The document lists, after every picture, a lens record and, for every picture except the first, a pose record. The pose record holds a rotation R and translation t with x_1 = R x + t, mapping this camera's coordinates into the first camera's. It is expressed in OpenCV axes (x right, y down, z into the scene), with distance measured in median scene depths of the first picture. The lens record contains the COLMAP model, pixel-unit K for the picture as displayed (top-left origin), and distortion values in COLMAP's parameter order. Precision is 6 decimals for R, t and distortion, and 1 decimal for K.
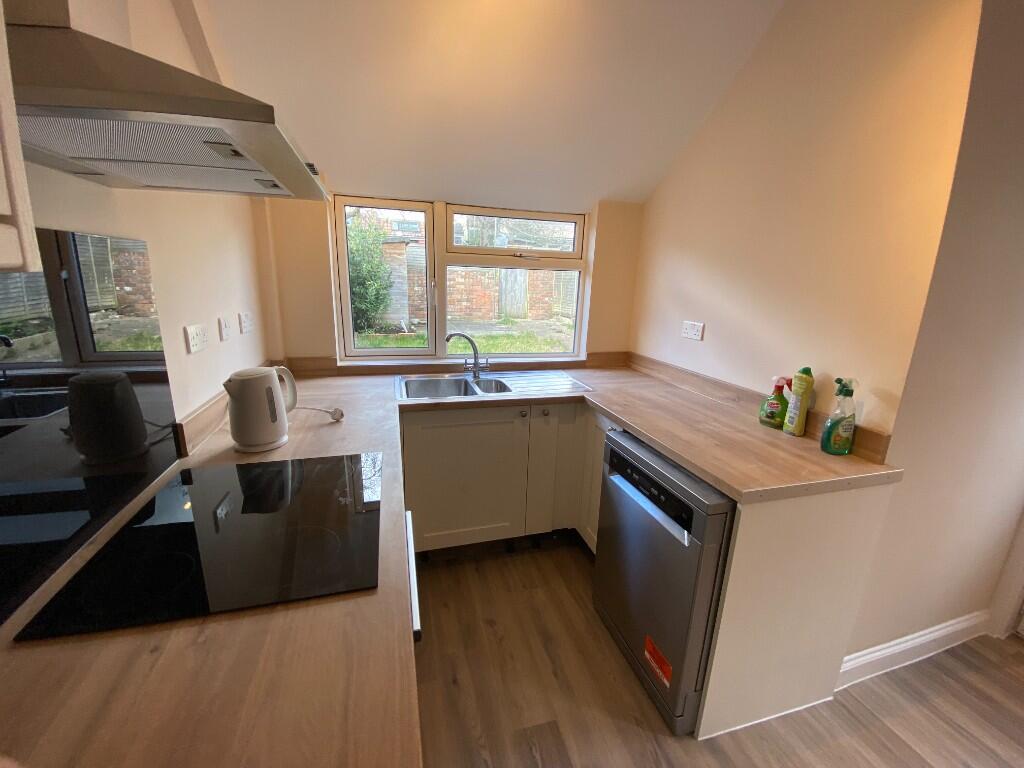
lens RADIAL K [[411.1, 0, 511.1], [0, 411.1, 381.6], [0, 0, 1]] dist [0.011115, -0.015700]
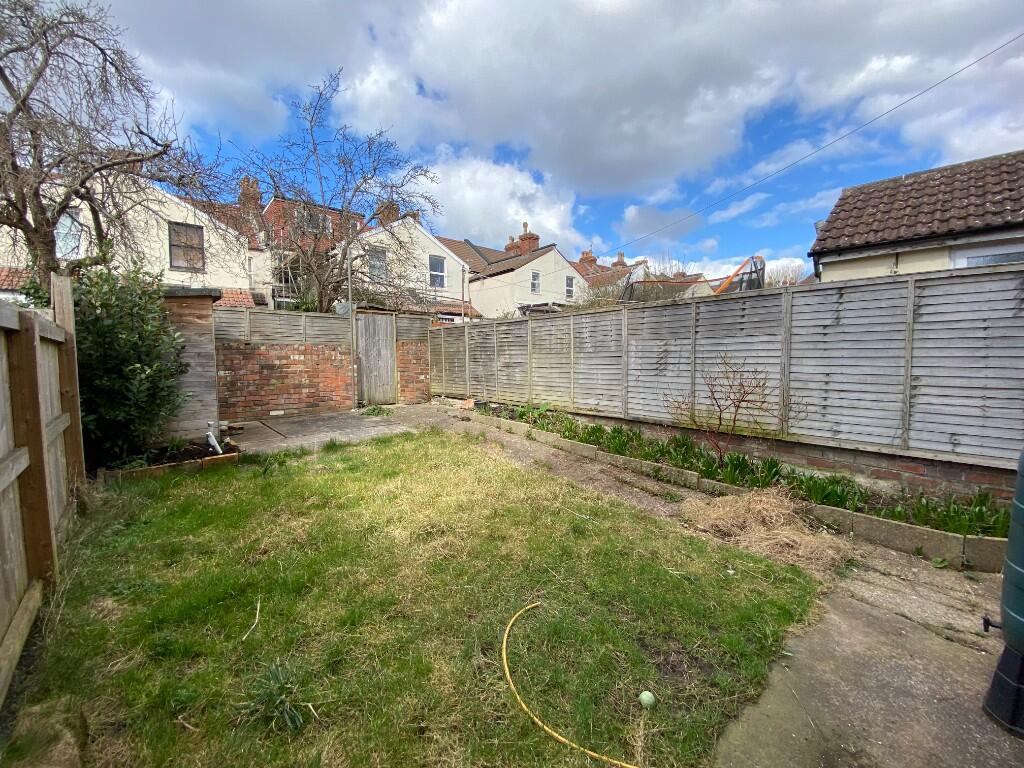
lens RADIAL K [[411.1, 0, 511.1], [0, 411.1, 381.6], [0, 0, 1]] dist [0.011115, -0.015700]
pose [[0.902415, -0.062912, 0.426250, -0.440249], [0.136614, 0.980017, -0.144579, -0.268095], [-0.408637, 0.188702, 0.892977, 1.120806]]
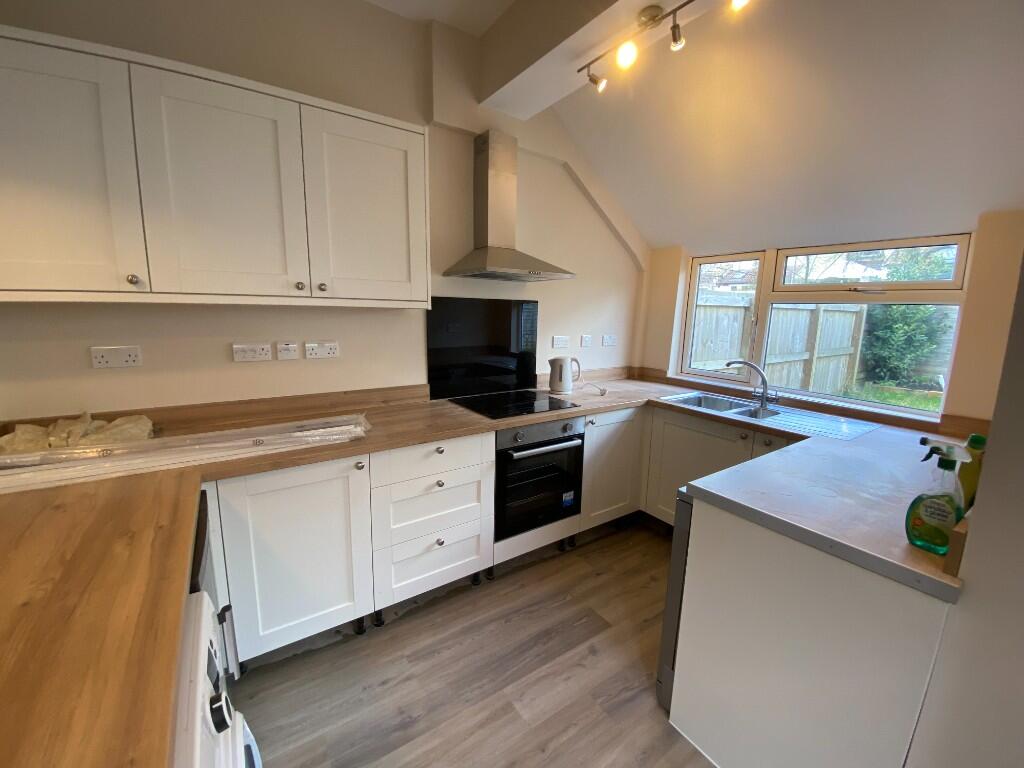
lens RADIAL K [[411.1, 0, 511.1], [0, 411.1, 381.6], [0, 0, 1]] dist [0.011115, -0.015700]
pose [[0.312854, 0.136802, -0.939898, 0.643387], [-0.235471, 0.969851, 0.062784, 0.012214], [0.920150, 0.201676, 0.335635, 0.031728]]
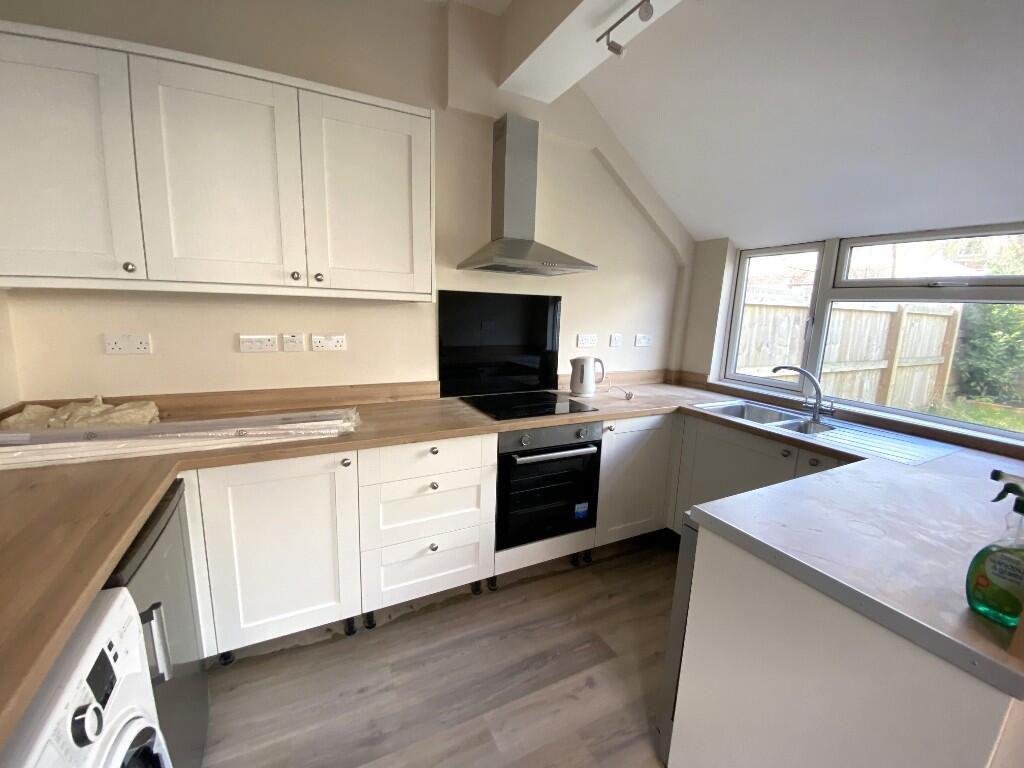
lens RADIAL K [[411.1, 0, 511.1], [0, 411.1, 381.6], [0, 0, 1]] dist [0.011115, -0.015700]
pose [[0.186991, 0.143591, -0.971811, 0.614427], [-0.258370, 0.961620, 0.092371, -0.002186], [0.947776, 0.233814, 0.216914, 0.127504]]
